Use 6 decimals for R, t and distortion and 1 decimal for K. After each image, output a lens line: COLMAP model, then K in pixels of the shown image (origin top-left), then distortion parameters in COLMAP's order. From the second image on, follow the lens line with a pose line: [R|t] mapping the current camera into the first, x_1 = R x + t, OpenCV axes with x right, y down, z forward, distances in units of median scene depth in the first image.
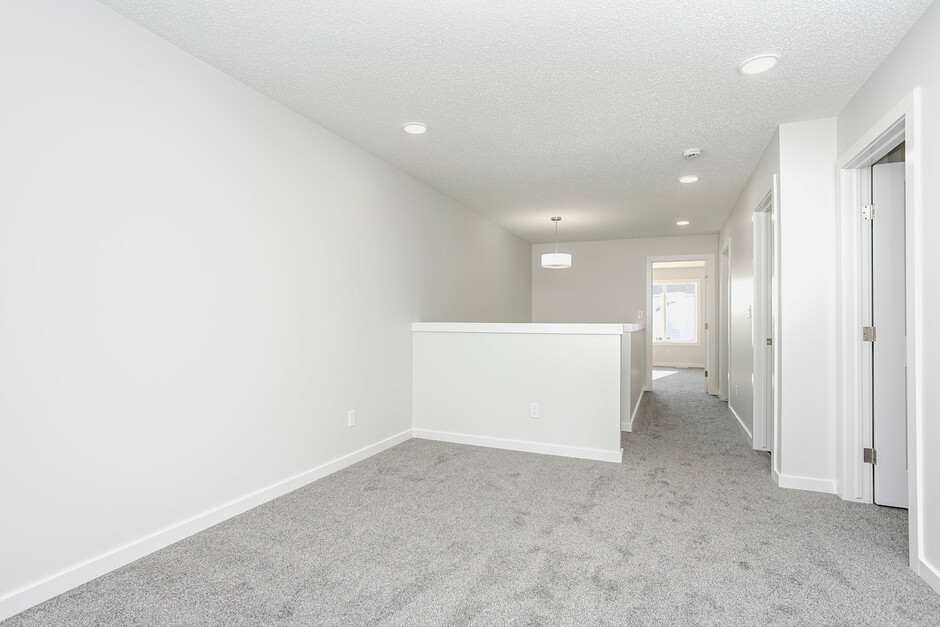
lens RADIAL K [[452.9, 0, 459.0], [0, 452.9, 310.5], [0, 0, 1]] dist [-0.053389, 0.029335]
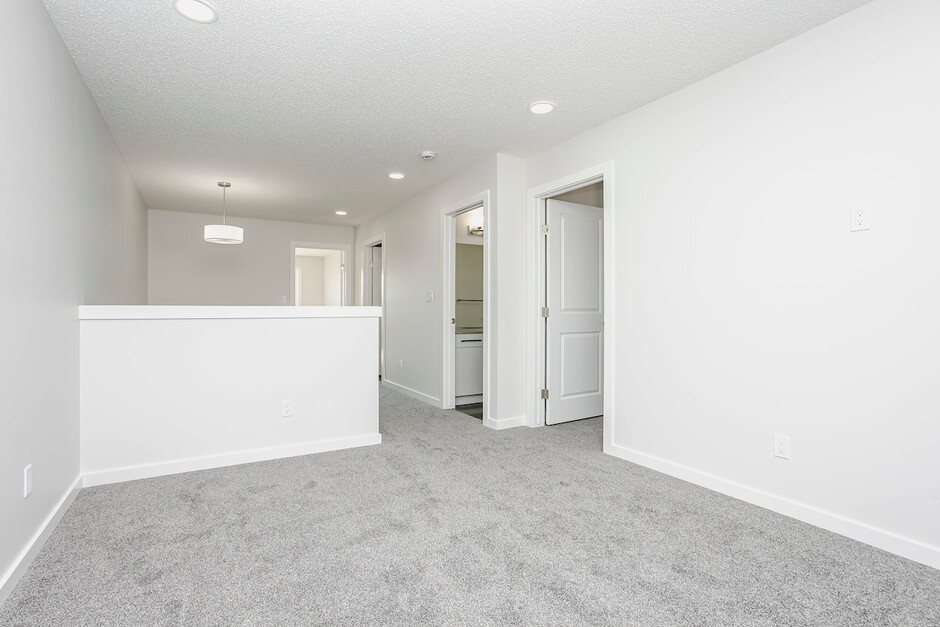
lens RADIAL K [[452.9, 0, 459.0], [0, 452.9, 310.5], [0, 0, 1]] dist [-0.053389, 0.029335]
pose [[0.589004, -0.007587, 0.808095, -0.393461], [-0.014545, 0.999694, 0.019987, 0.018036], [-0.807999, -0.023526, 0.588714, 0.291390]]
